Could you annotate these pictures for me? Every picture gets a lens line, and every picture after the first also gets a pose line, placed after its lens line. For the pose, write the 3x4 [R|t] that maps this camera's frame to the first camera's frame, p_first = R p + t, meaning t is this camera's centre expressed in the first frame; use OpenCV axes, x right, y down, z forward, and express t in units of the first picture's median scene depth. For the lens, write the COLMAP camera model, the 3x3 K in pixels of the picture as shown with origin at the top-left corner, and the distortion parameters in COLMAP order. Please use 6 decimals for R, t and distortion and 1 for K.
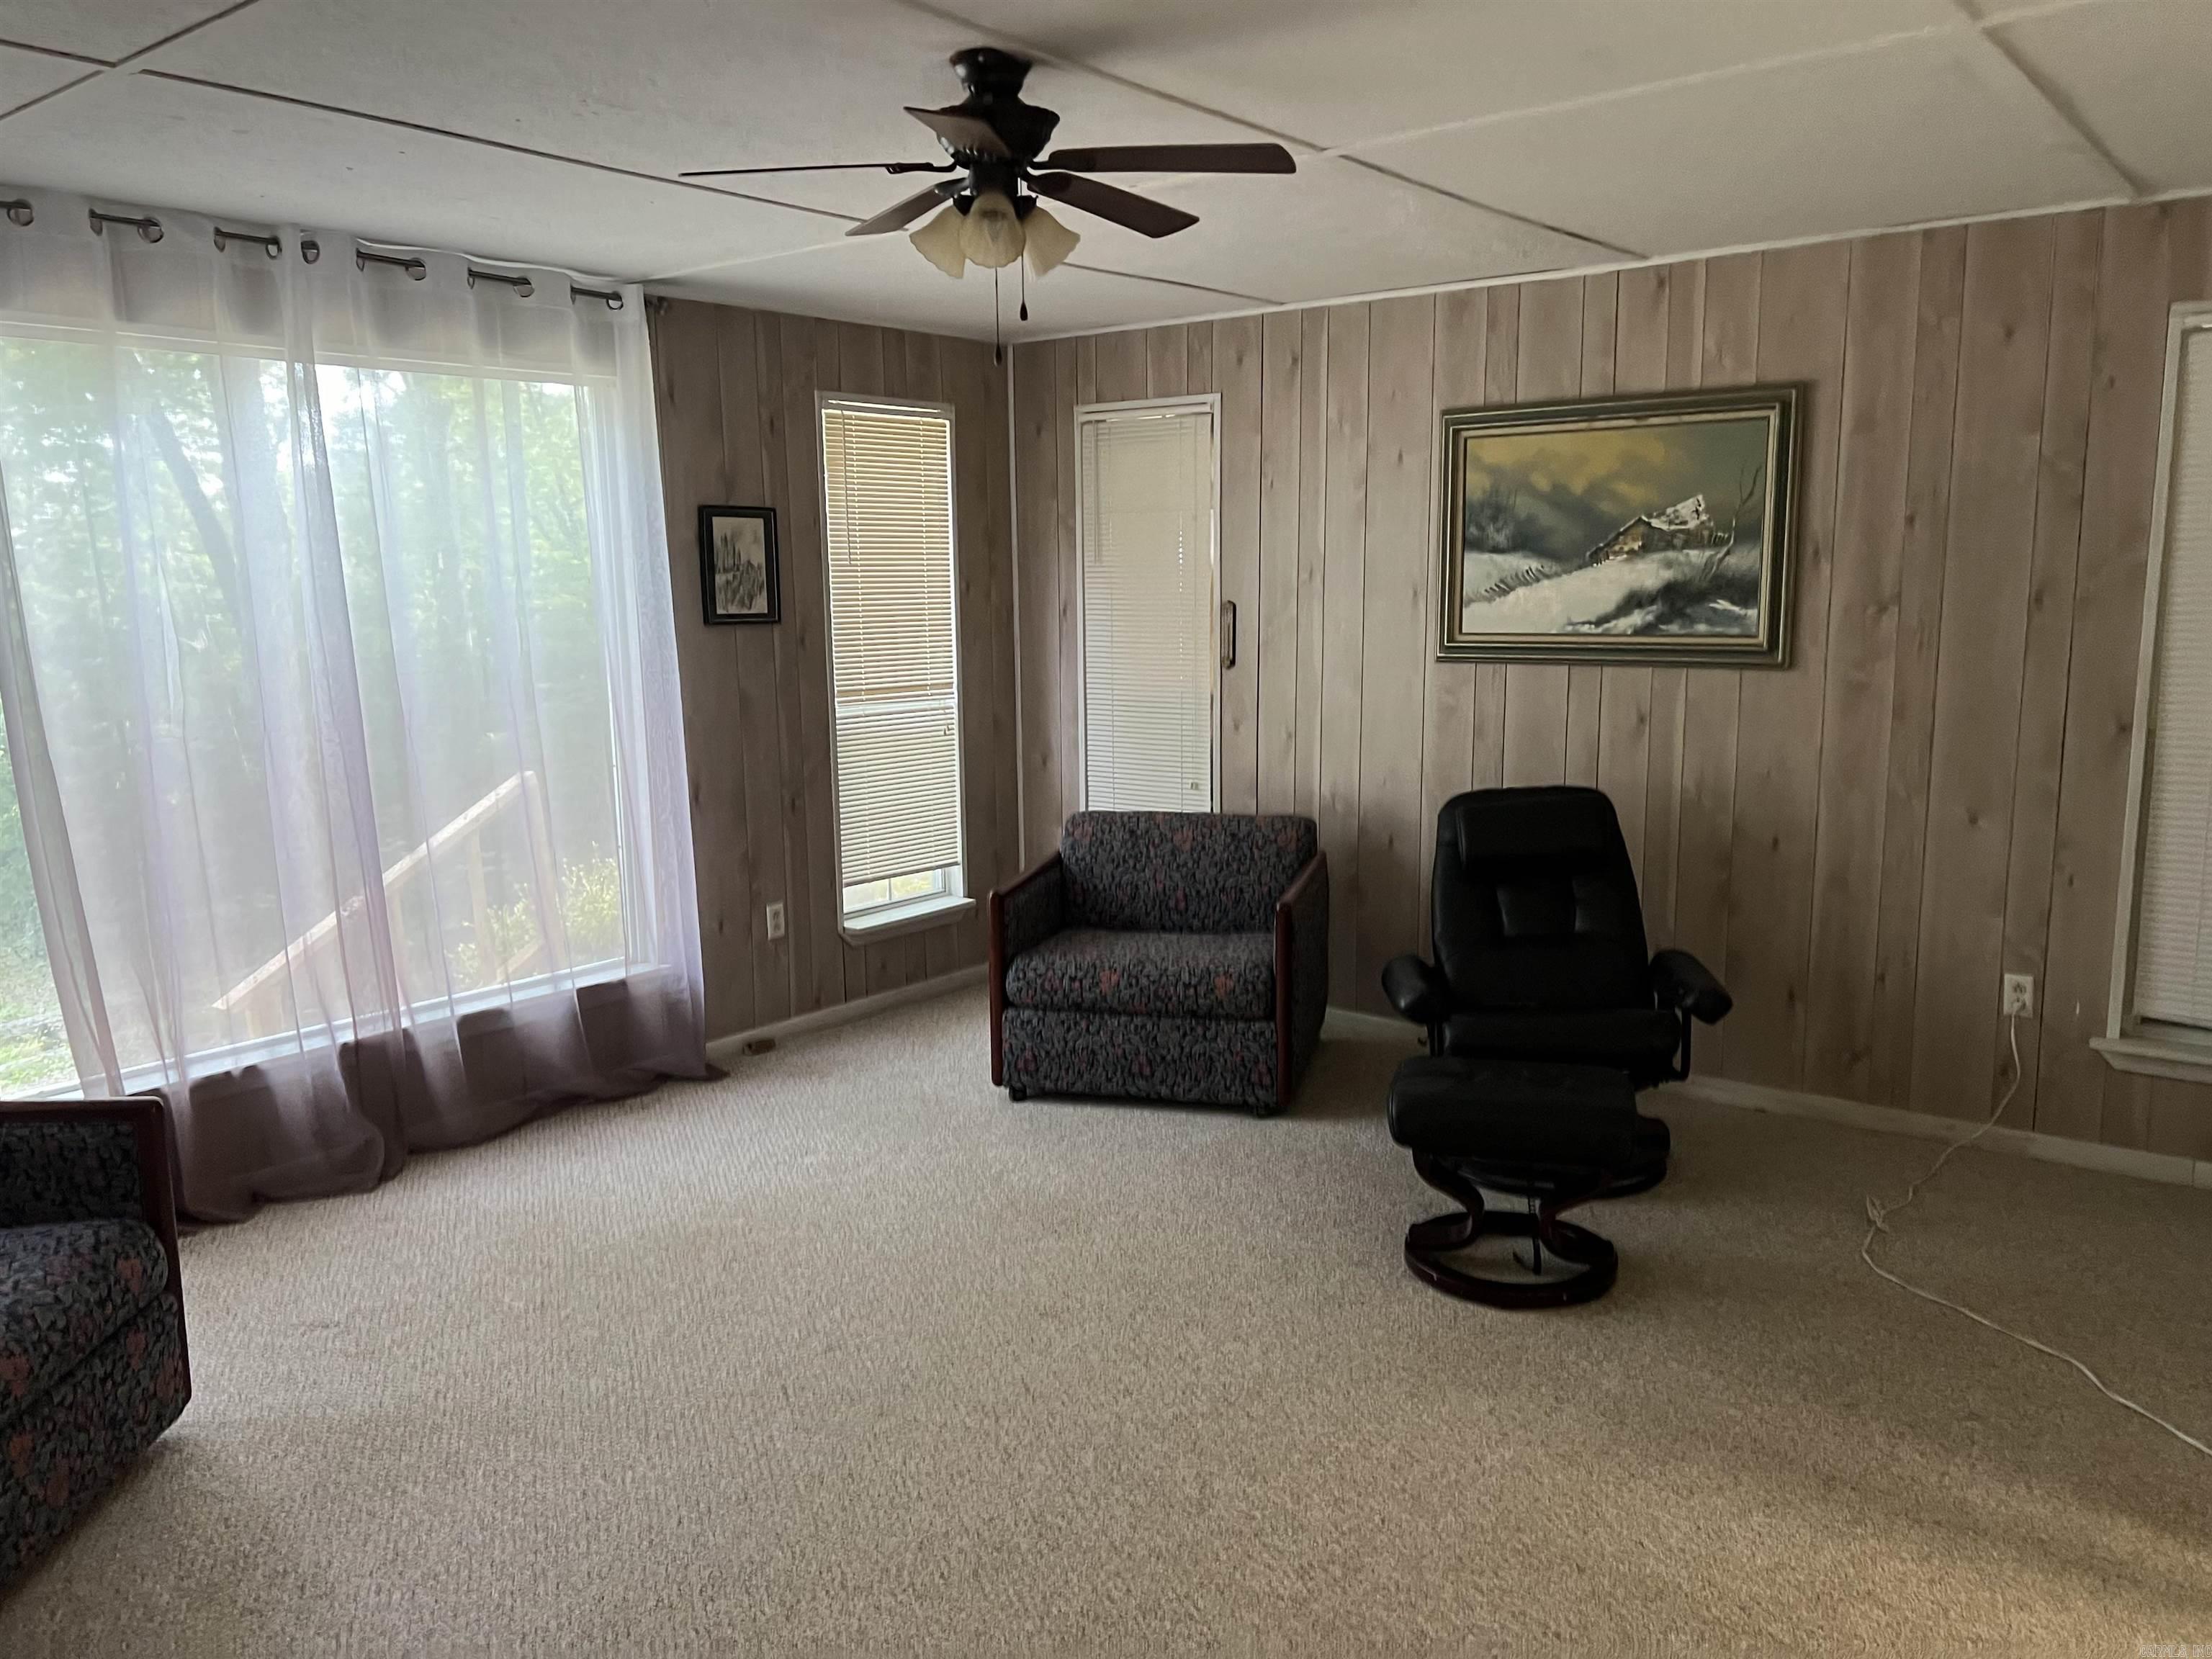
lens RADIAL K [[1656.5, 0, 1094.9], [0, 1656.5, 833.1], [0, 0, 1]] dist [0.043194, -0.061207]
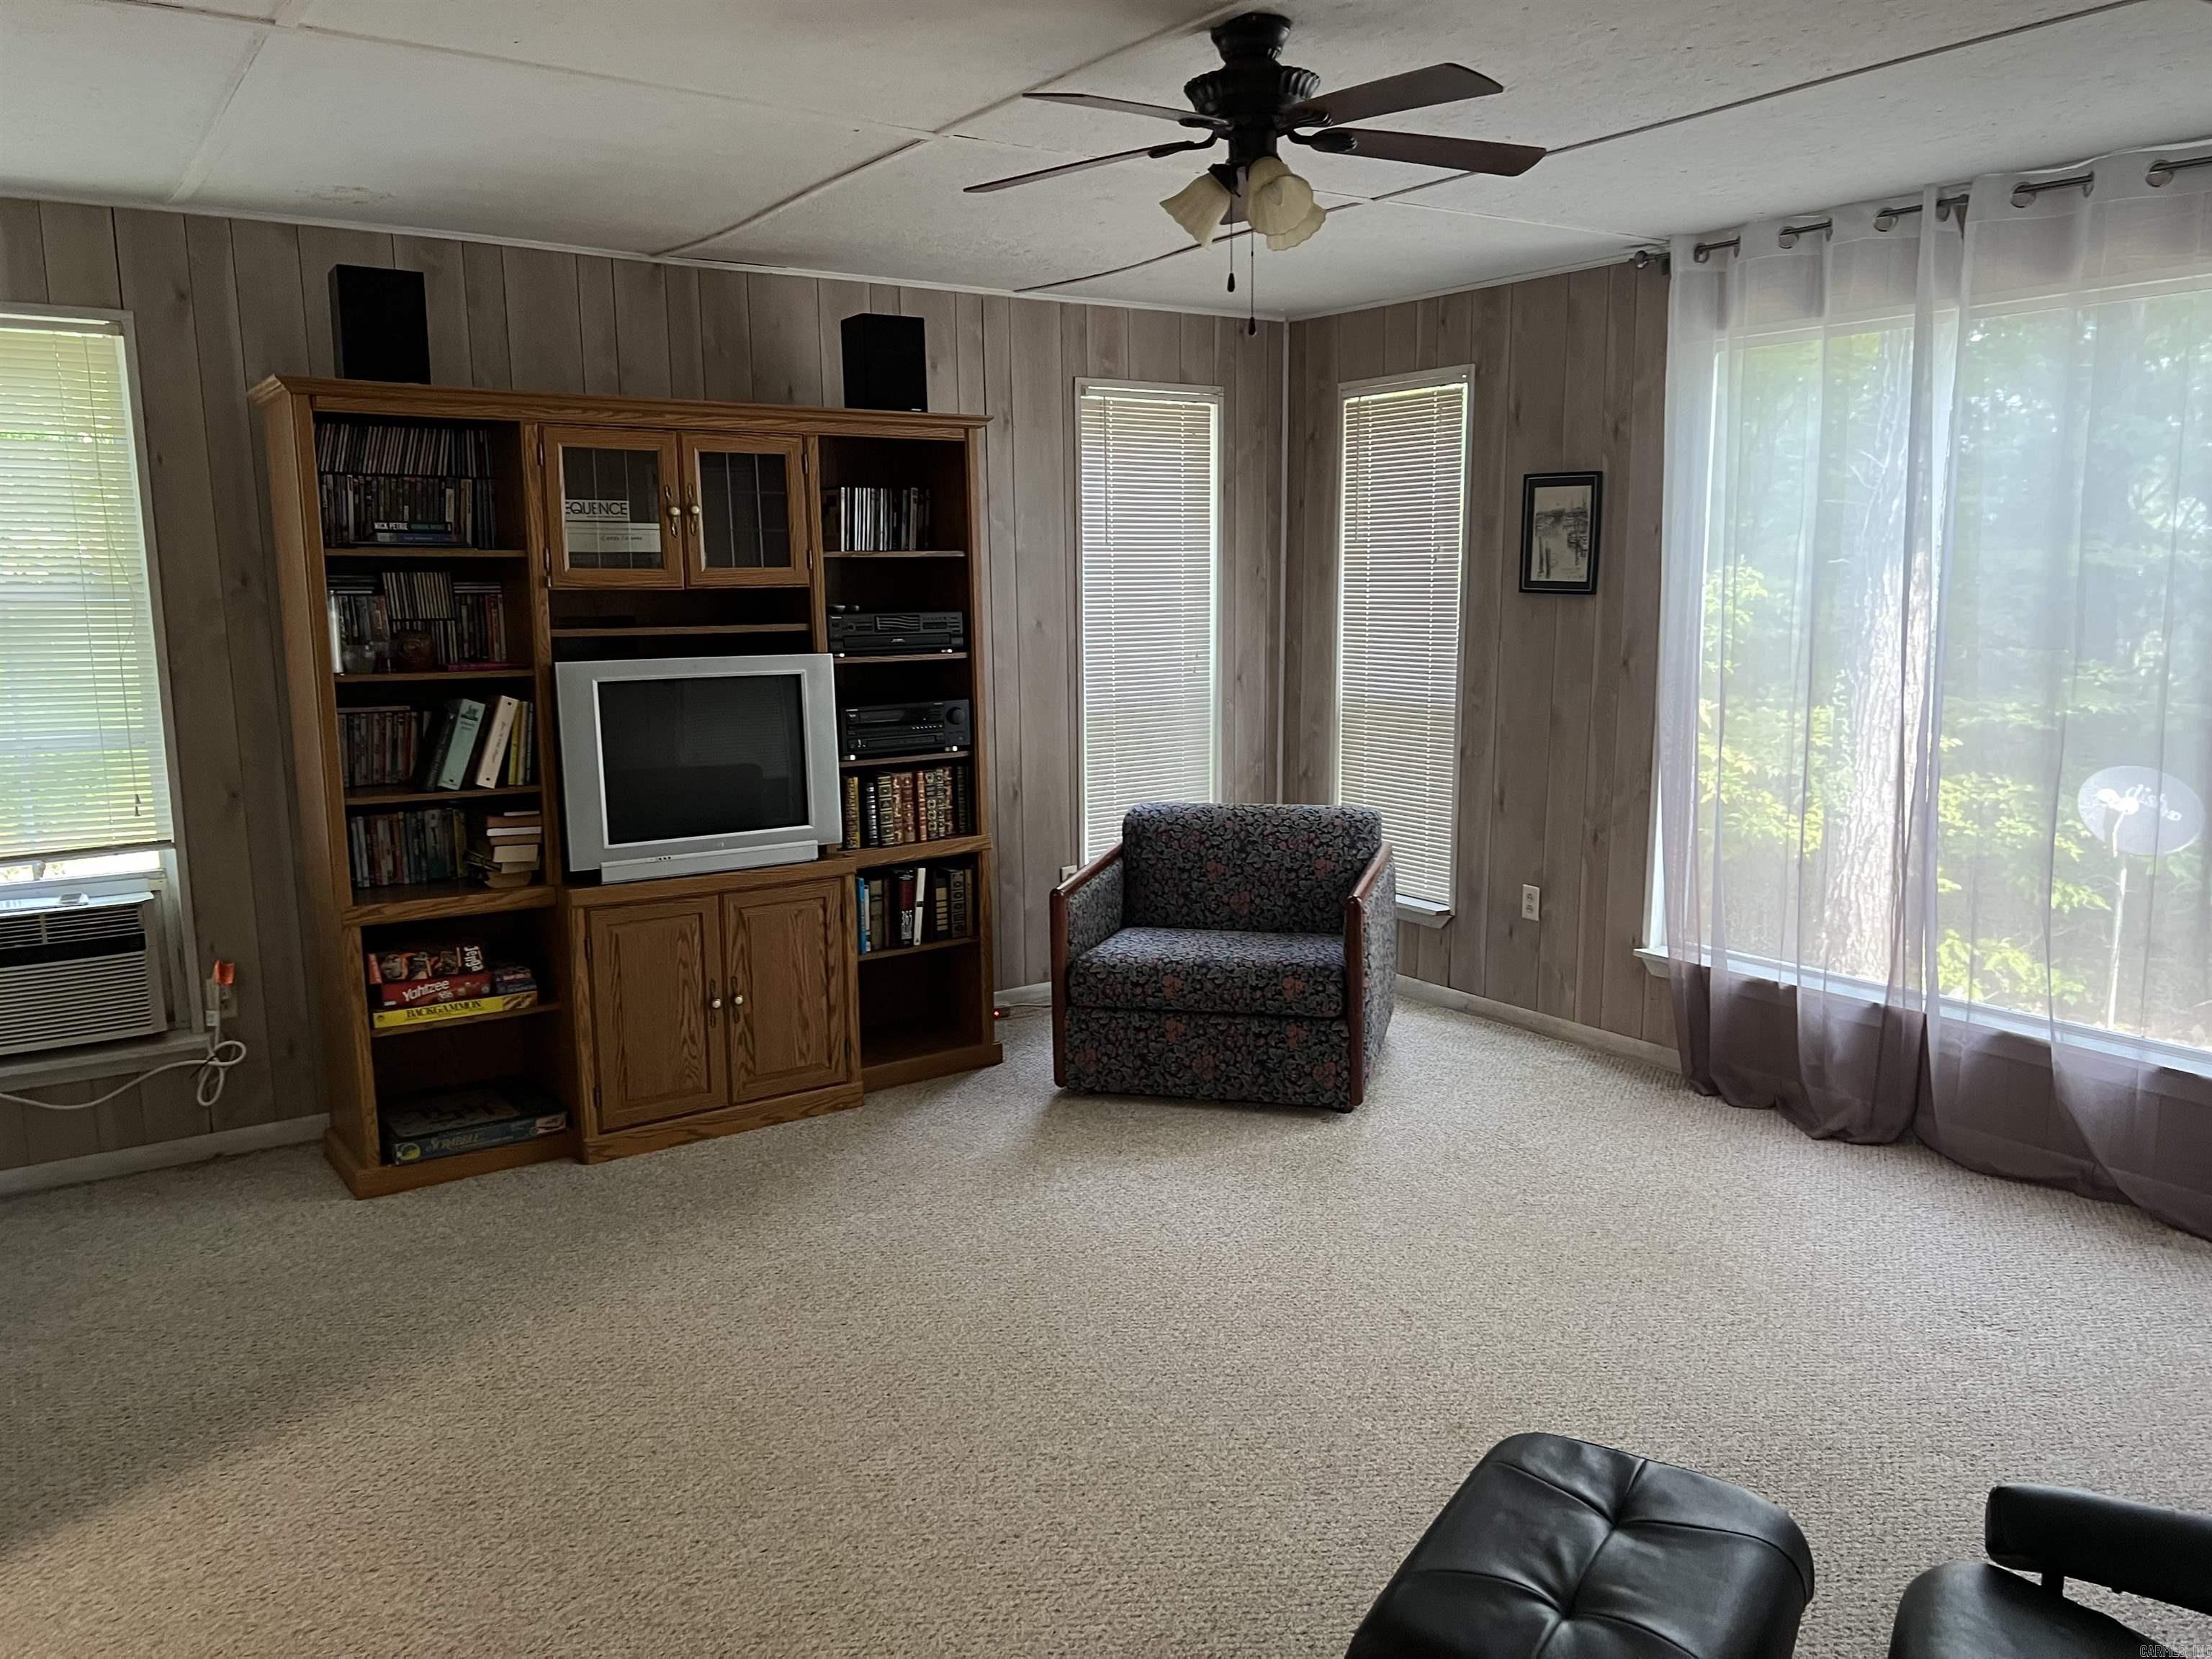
lens RADIAL K [[1656.5, 0, 1095.5], [0, 1656.5, 828.2], [0, 0, 1]] dist [0.043194, -0.061207]
pose [[-0.302518, 0.165011, -0.938751, 0.706785], [-0.131653, 0.968226, 0.212618, -0.146653], [0.944008, 0.187911, -0.271182, 0.918978]]
